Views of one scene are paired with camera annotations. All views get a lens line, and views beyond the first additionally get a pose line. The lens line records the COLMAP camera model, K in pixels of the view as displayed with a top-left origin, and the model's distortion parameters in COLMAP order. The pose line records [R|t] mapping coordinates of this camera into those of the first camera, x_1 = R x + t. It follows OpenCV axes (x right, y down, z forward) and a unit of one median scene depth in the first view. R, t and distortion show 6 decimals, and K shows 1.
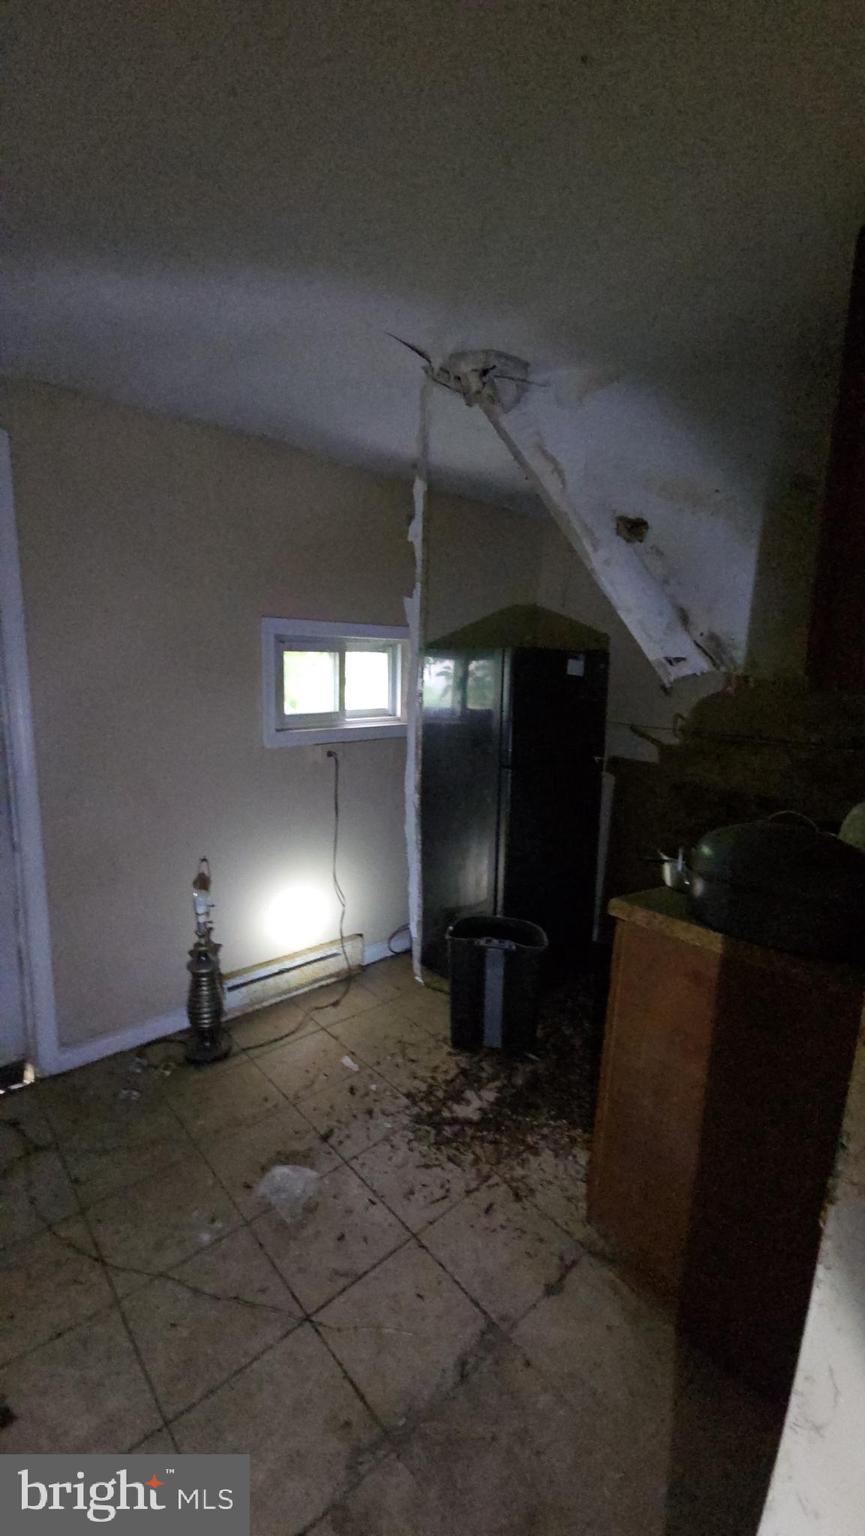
lens RADIAL K [[626.3, 0, 430.3], [0, 626.3, 766.5], [0, 0, 1]] dist [0.003978, -0.003047]
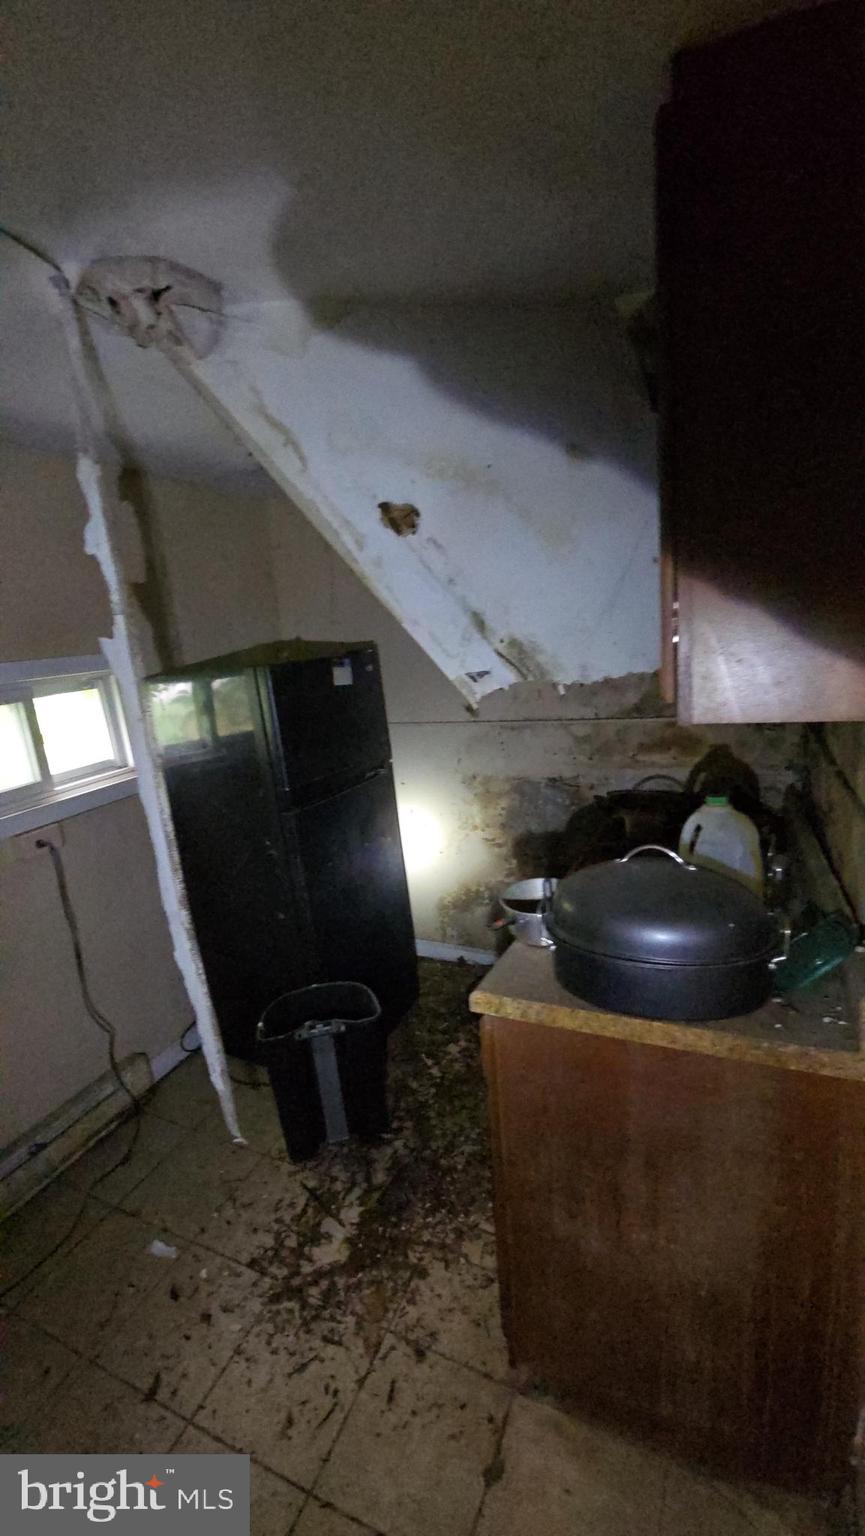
lens RADIAL K [[626.3, 0, 434.3], [0, 626.3, 768.6], [0, 0, 1]] dist [0.003978, -0.003047]
pose [[0.909317, -0.199768, 0.365013, 0.010052], [0.184889, 0.979842, 0.075665, -0.109485], [-0.372771, -0.001317, 0.927922, 0.227805]]
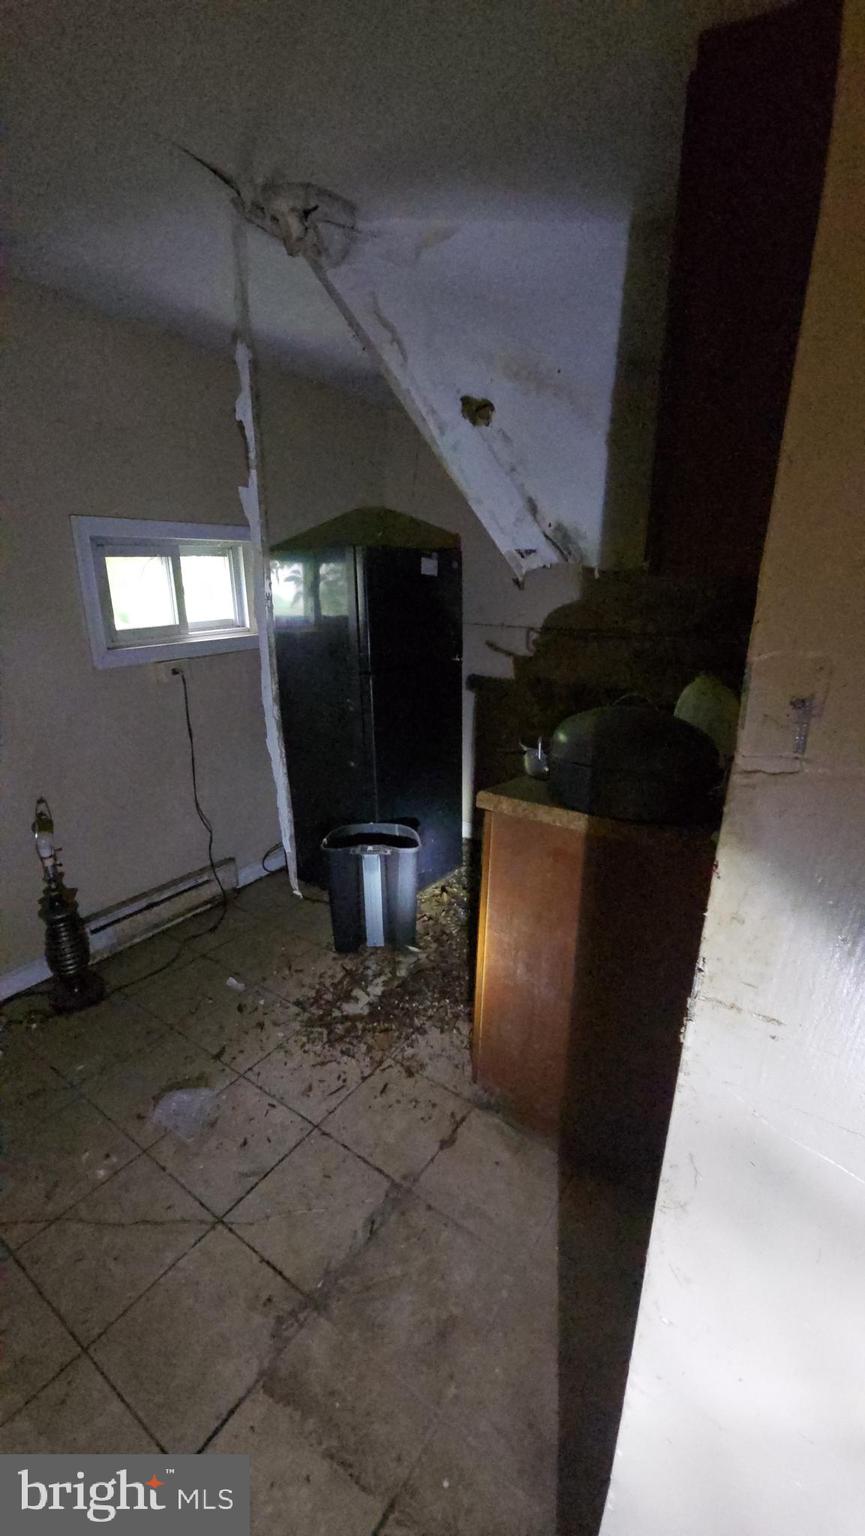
lens RADIAL K [[626.3, 0, 431.9], [0, 626.3, 768.6], [0, 0, 1]] dist [0.003978, -0.003047]
pose [[0.973221, -0.095858, 0.208929, 0.001111], [0.065471, 0.986848, 0.147797, 0.012368], [-0.220349, -0.130161, 0.966698, 0.017332]]
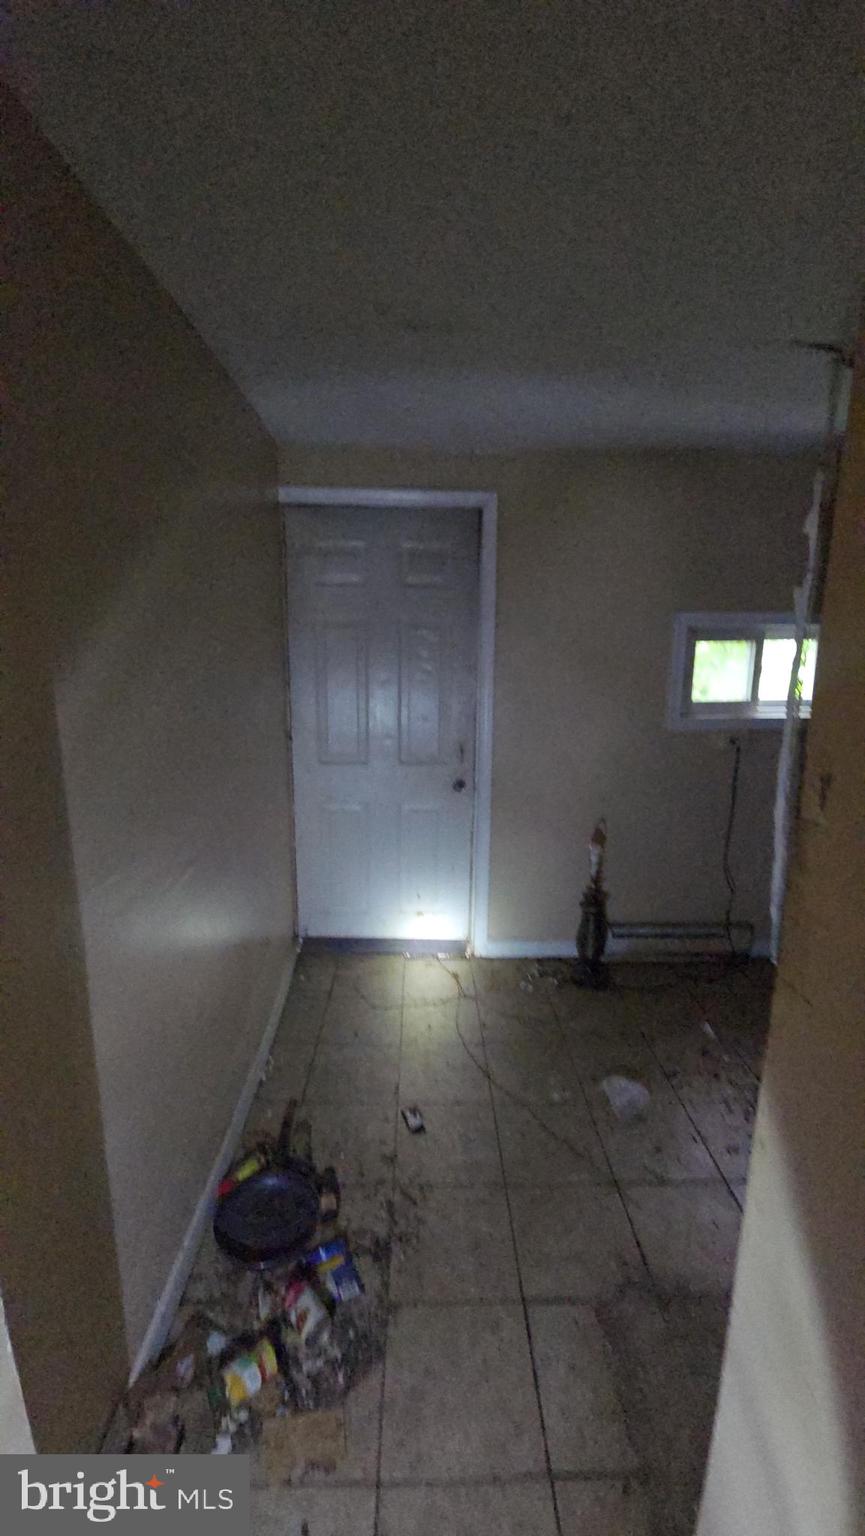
lens RADIAL K [[626.3, 0, 437.8], [0, 626.3, 768.8], [0, 0, 1]] dist [0.003978, -0.003047]
pose [[0.768655, 0.107169, -0.630622, 0.177048], [-0.095234, 0.994051, 0.052852, 0.025300], [0.632535, 0.019432, 0.774288, -0.153329]]
